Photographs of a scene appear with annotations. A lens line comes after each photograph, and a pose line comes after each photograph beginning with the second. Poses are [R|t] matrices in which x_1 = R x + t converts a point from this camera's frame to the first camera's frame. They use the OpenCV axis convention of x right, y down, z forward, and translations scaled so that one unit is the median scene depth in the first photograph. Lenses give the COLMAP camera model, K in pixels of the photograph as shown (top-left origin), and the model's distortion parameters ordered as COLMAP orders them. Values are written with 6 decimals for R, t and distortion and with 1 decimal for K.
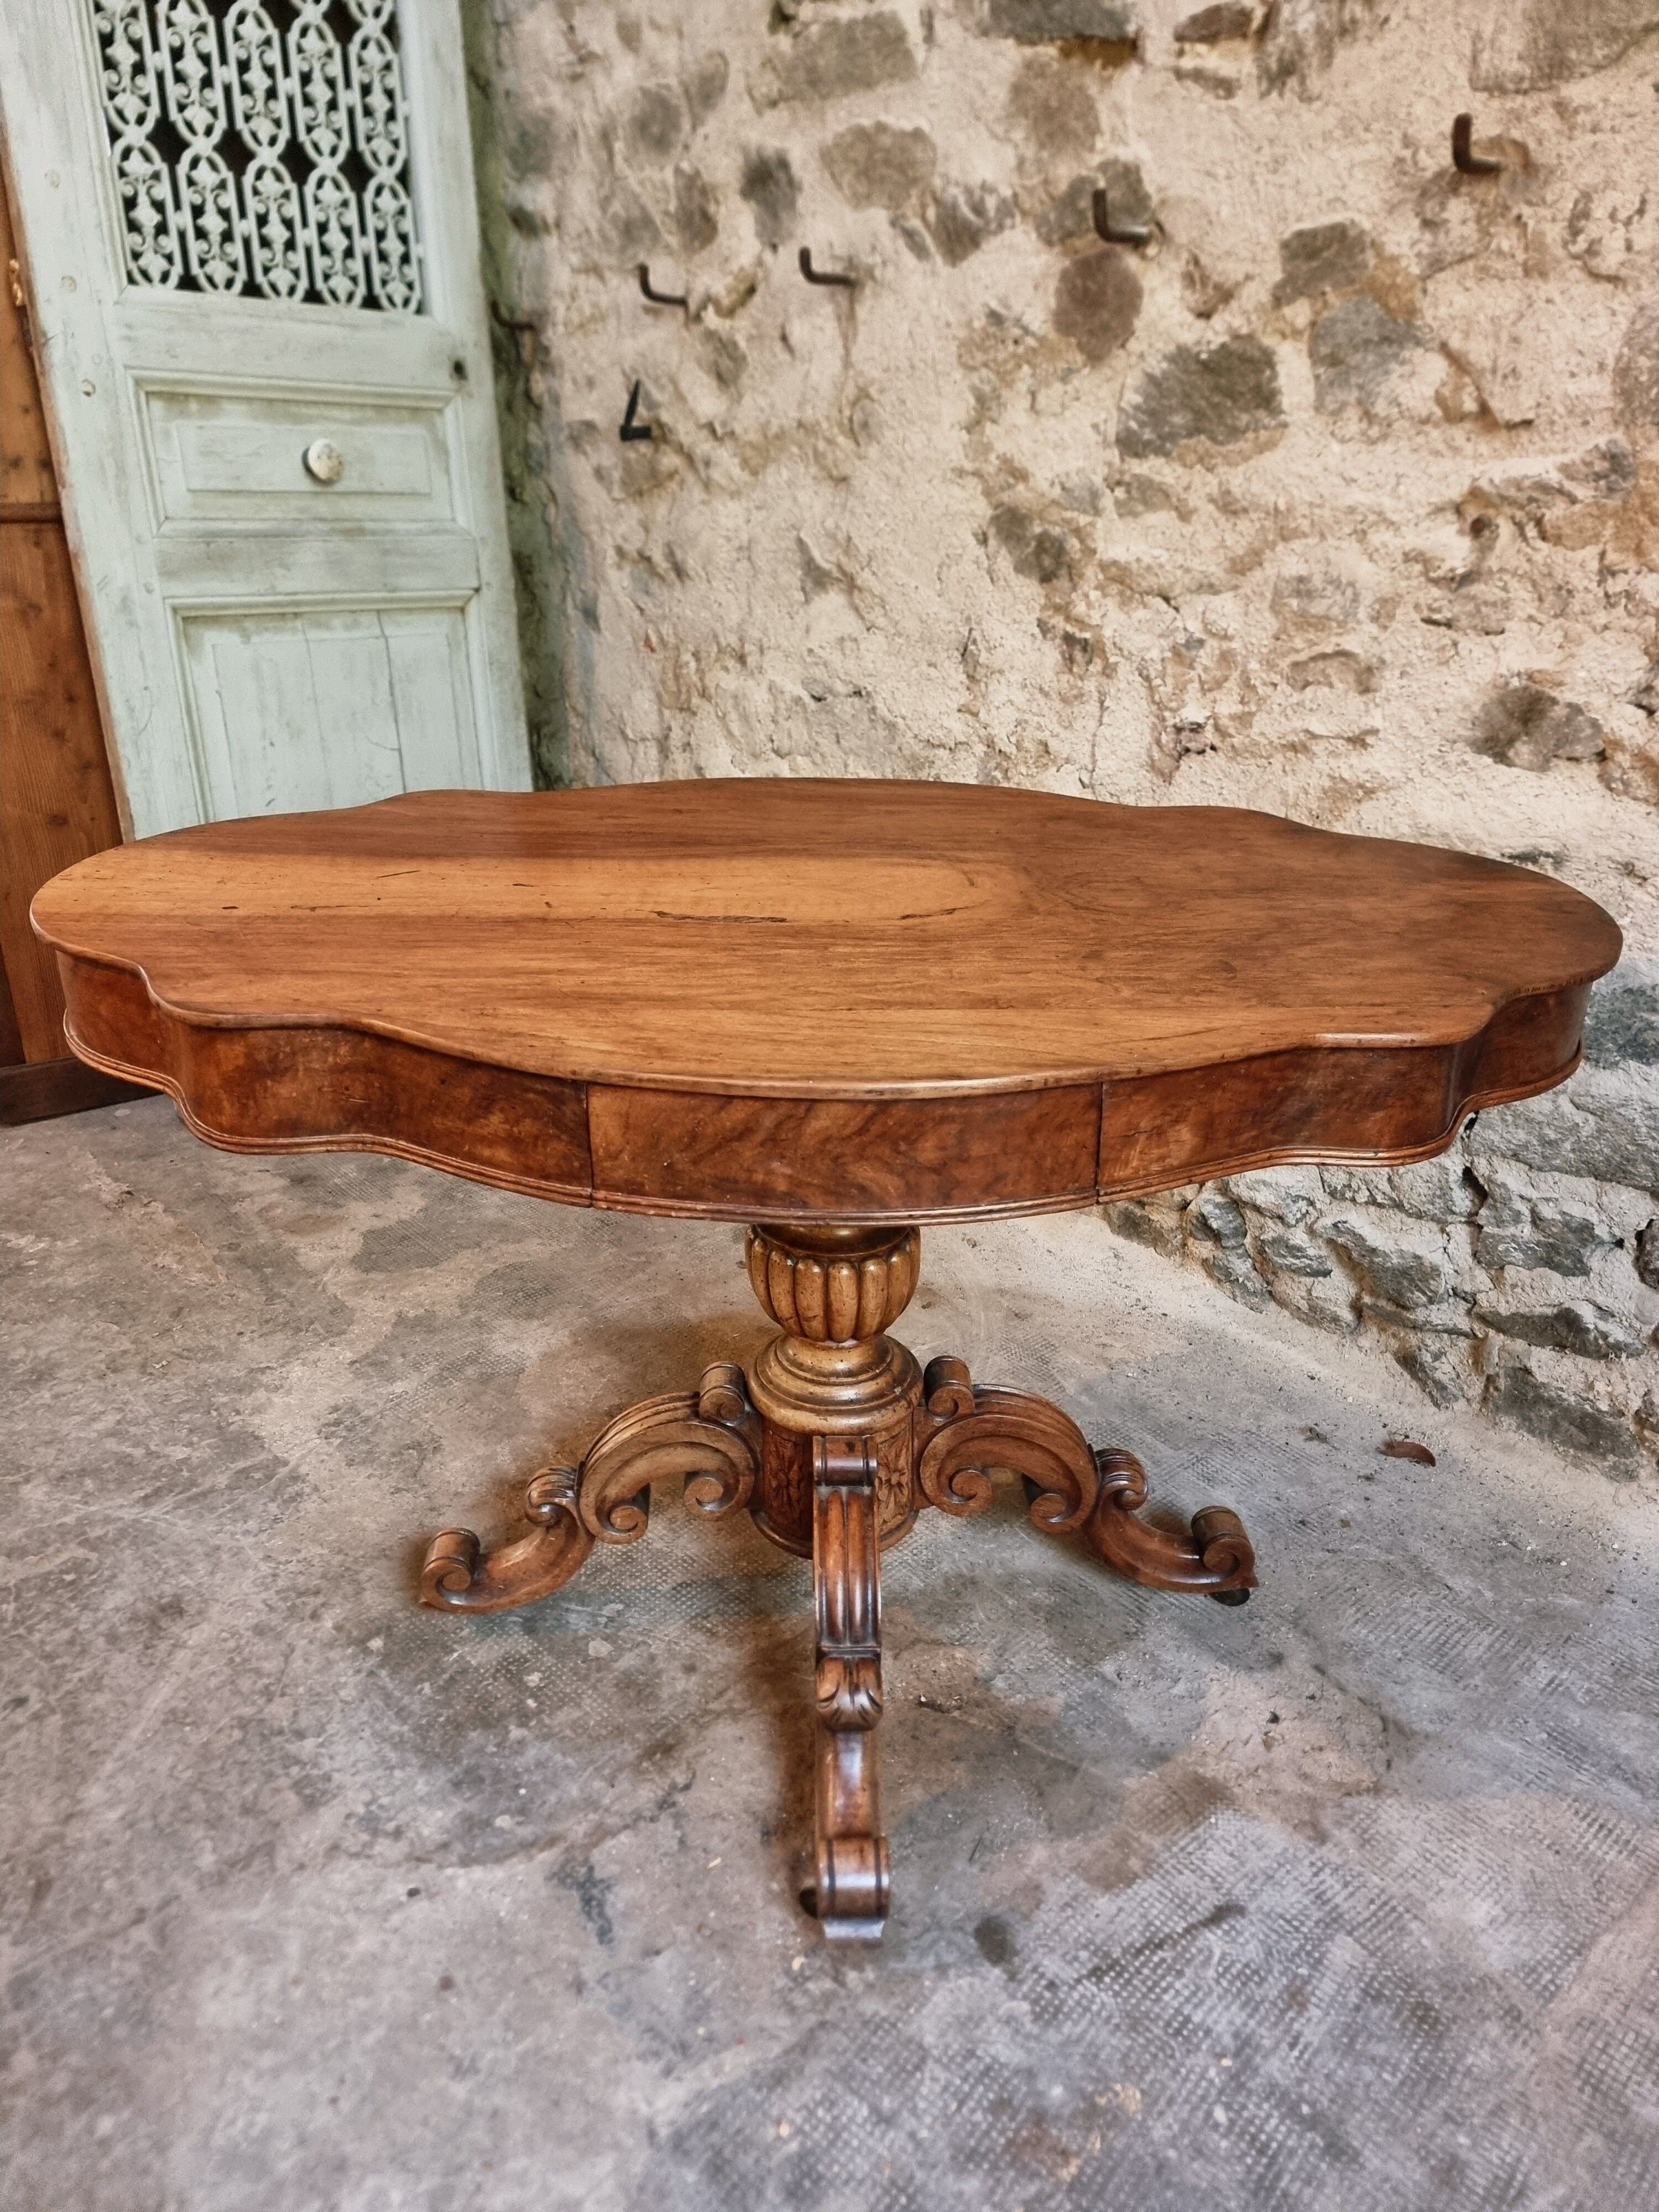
lens RADIAL K [[1539.1, 0, 822.2], [0, 1539.1, 1114.2], [0, 0, 1]] dist [0.059932, -0.060889]
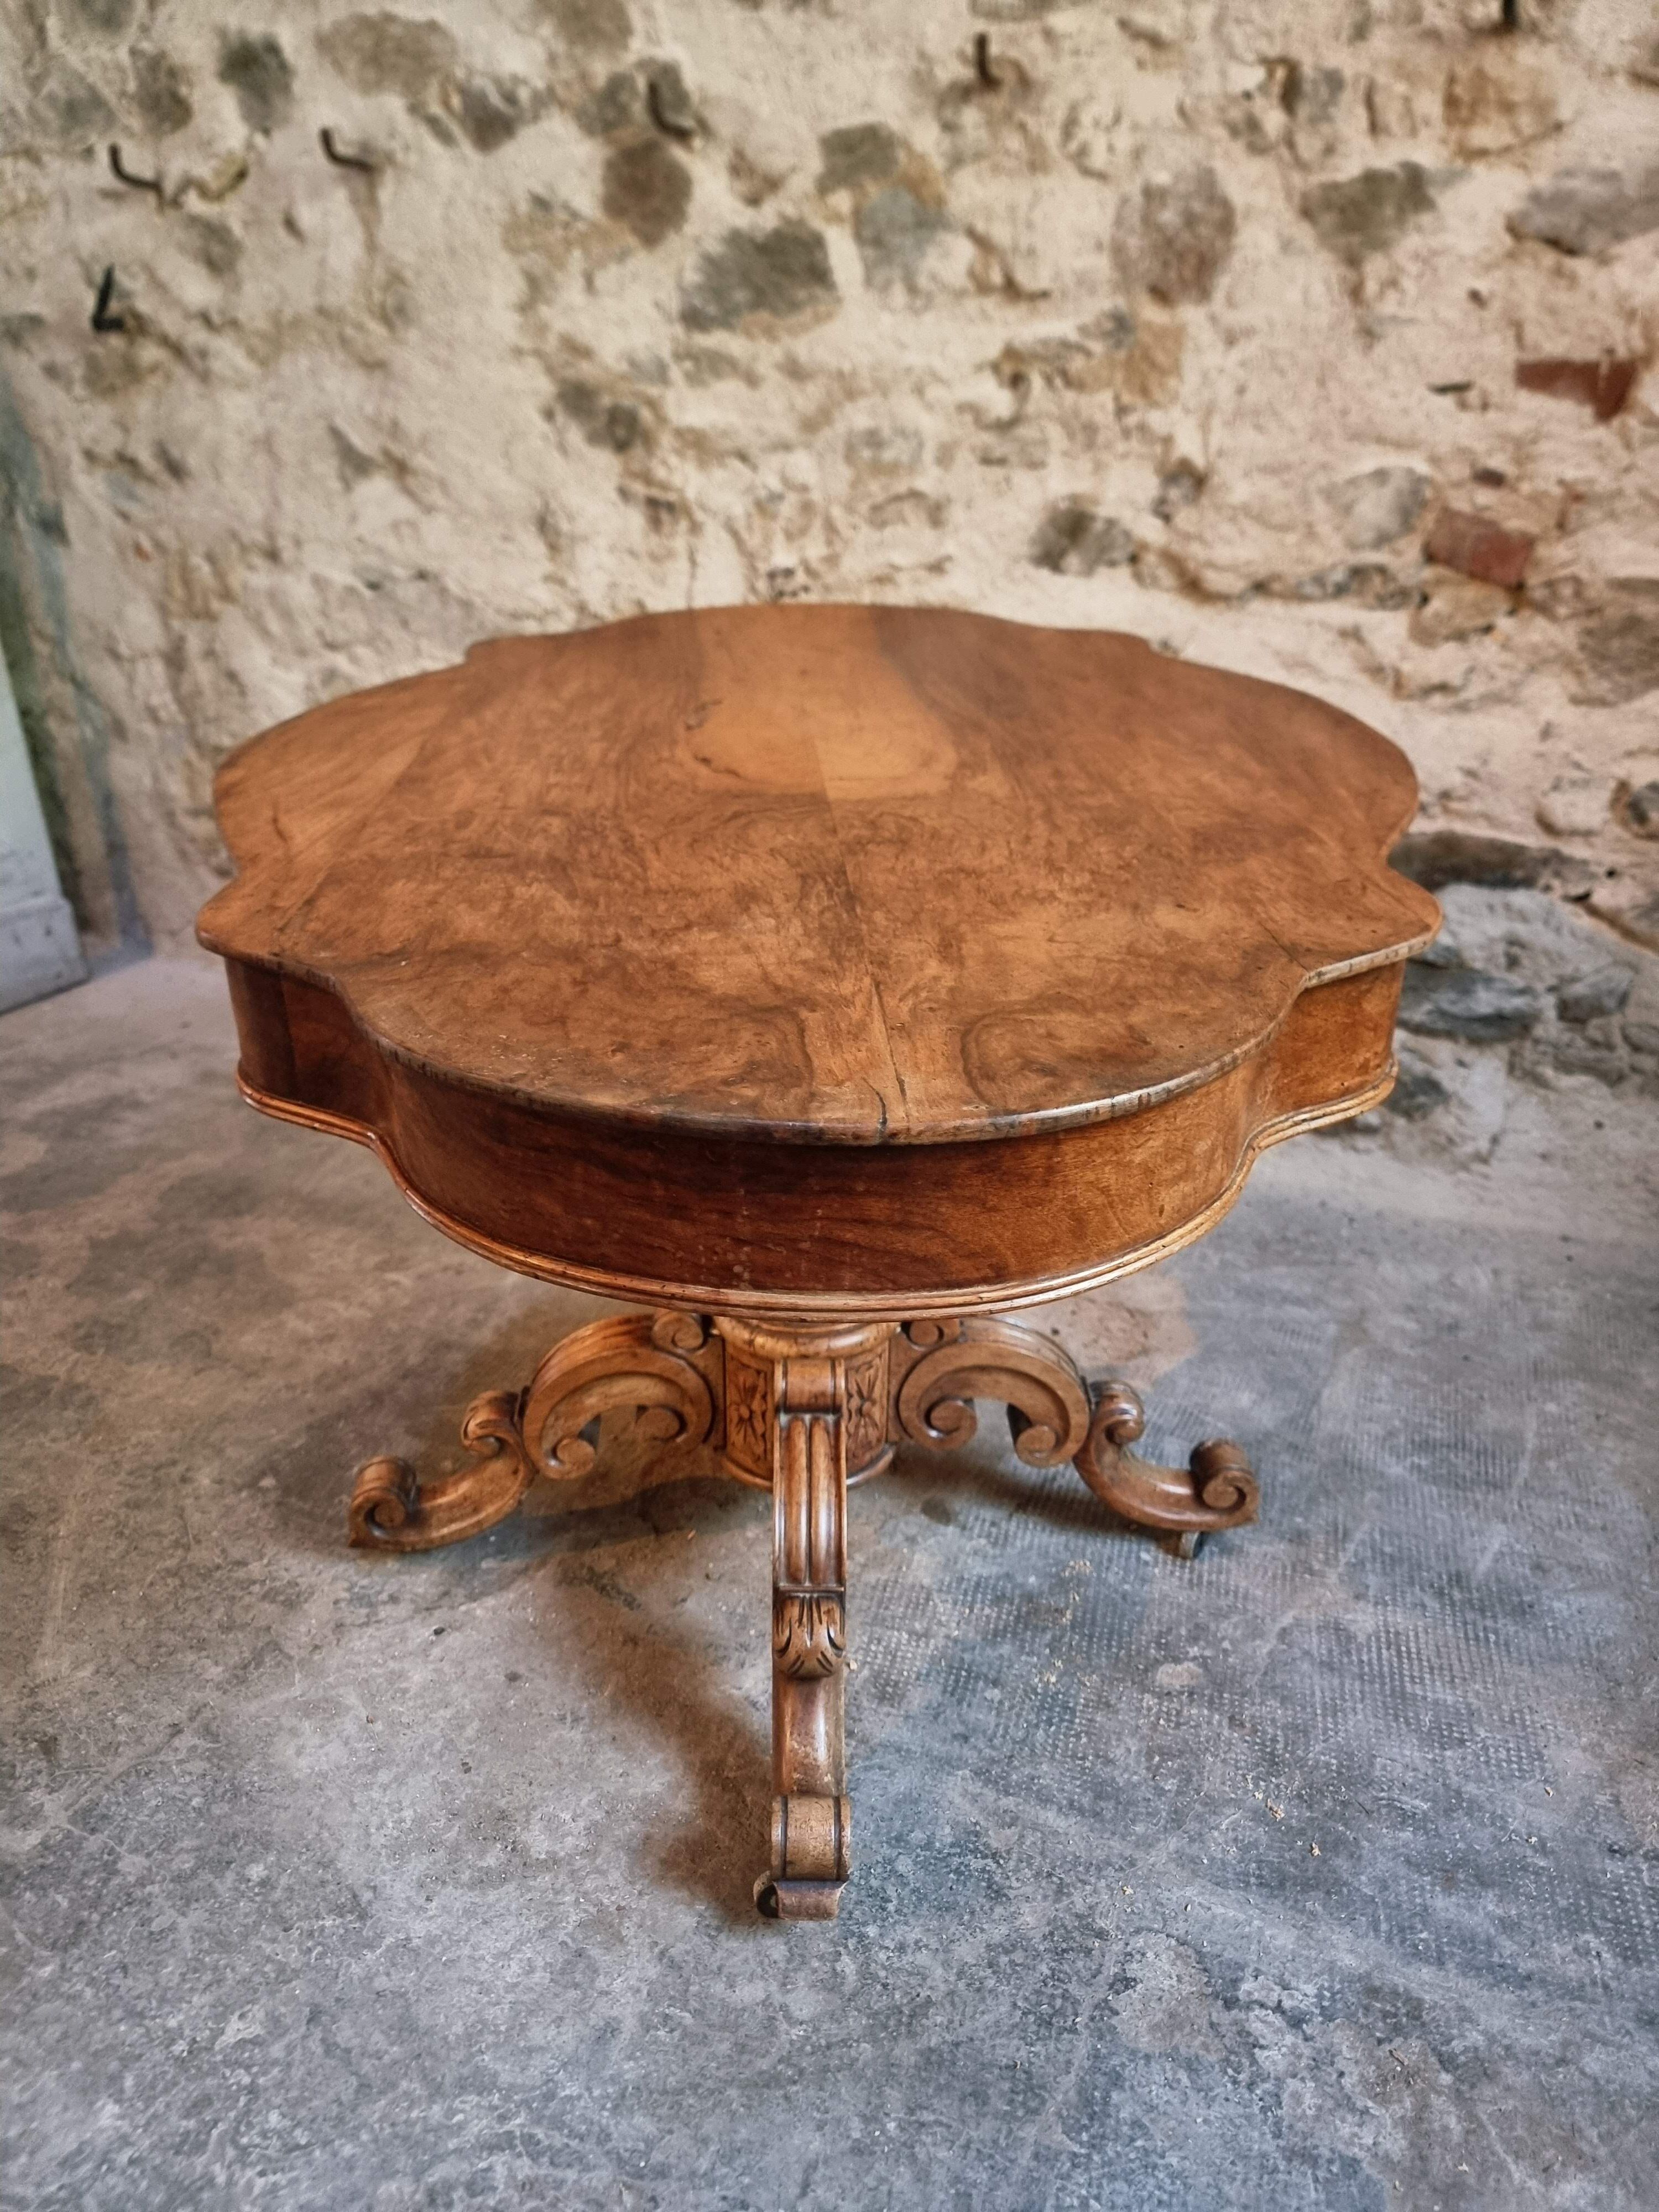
lens RADIAL K [[1562.7, 0, 818.7], [0, 1562.7, 1126.5], [0, 0, 1]] dist [0.040203, -0.047535]
pose [[0.907213, -0.173844, 0.383069, -0.267413], [0.167892, 0.984577, 0.049207, 0.105662], [-0.385715, 0.019673, 0.922408, -0.072451]]
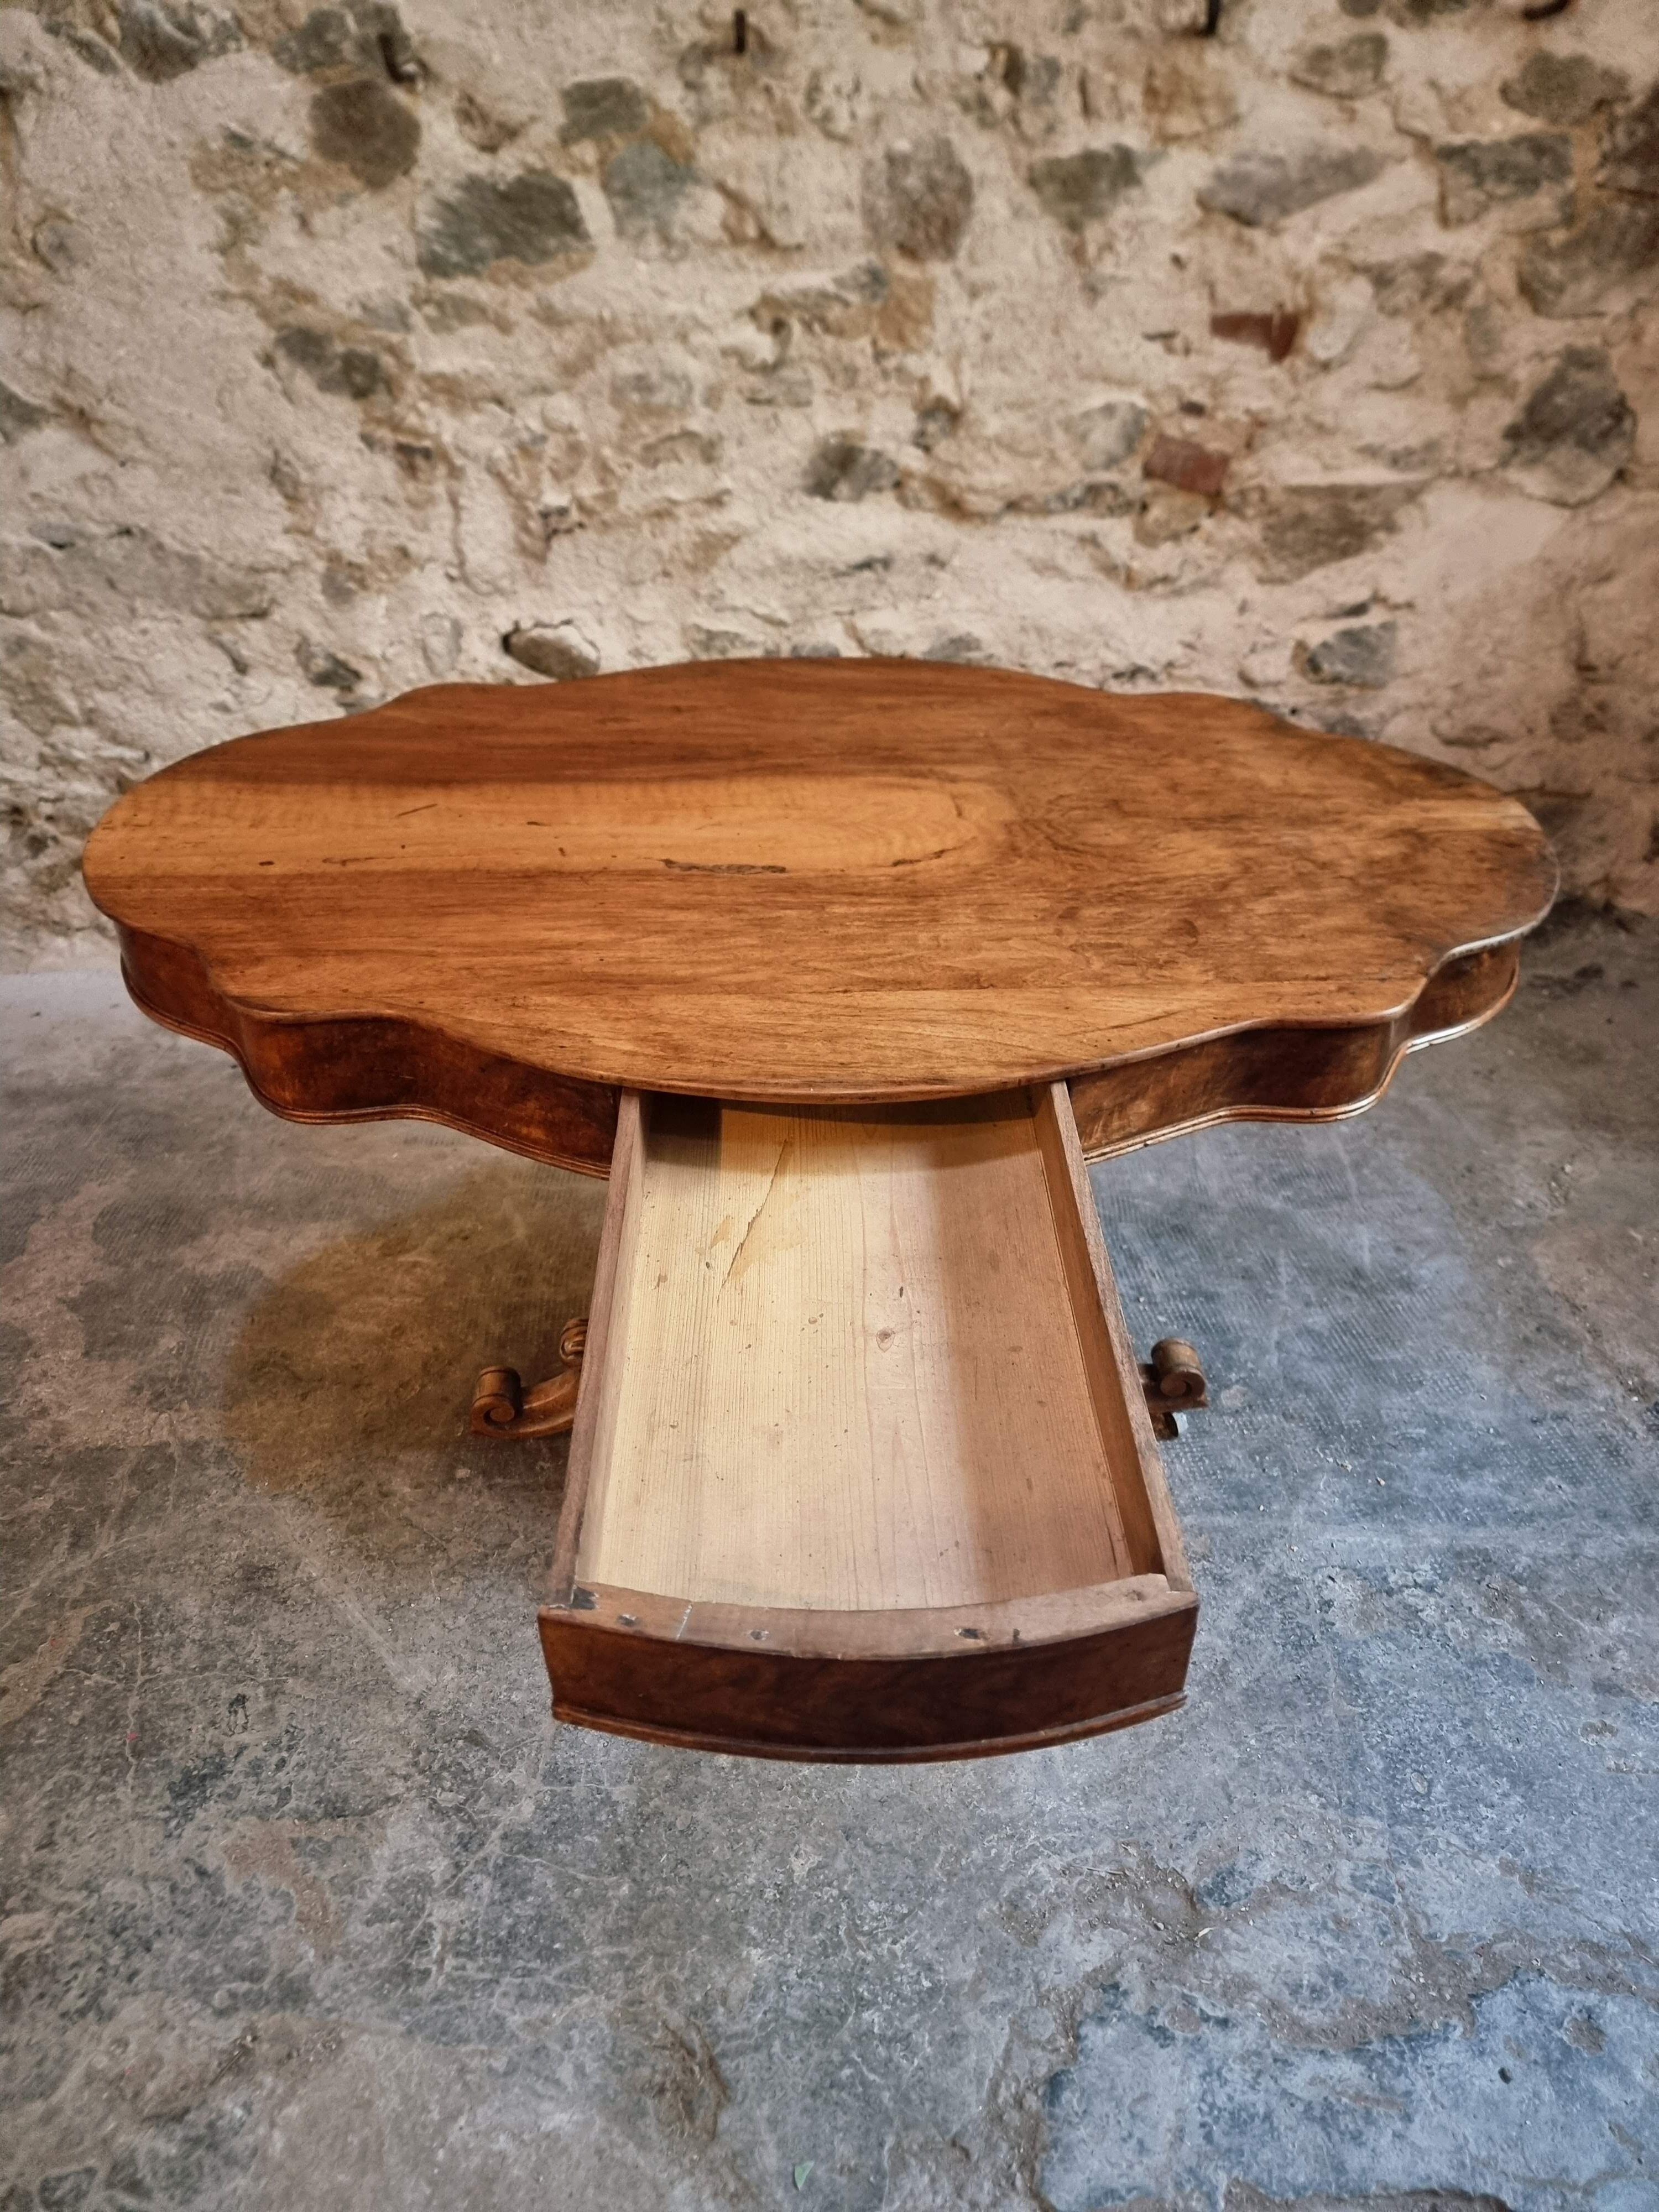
lens RADIAL K [[1561.0, 0, 818.5], [0, 1561.0, 1111.6], [0, 0, 1]] dist [0.043767, -0.041793]
pose [[0.655884, -0.425728, 0.623355, -0.613689], [0.313585, 0.904827, 0.288014, -0.124525], [-0.686645, 0.006571, 0.726964, -0.012883]]
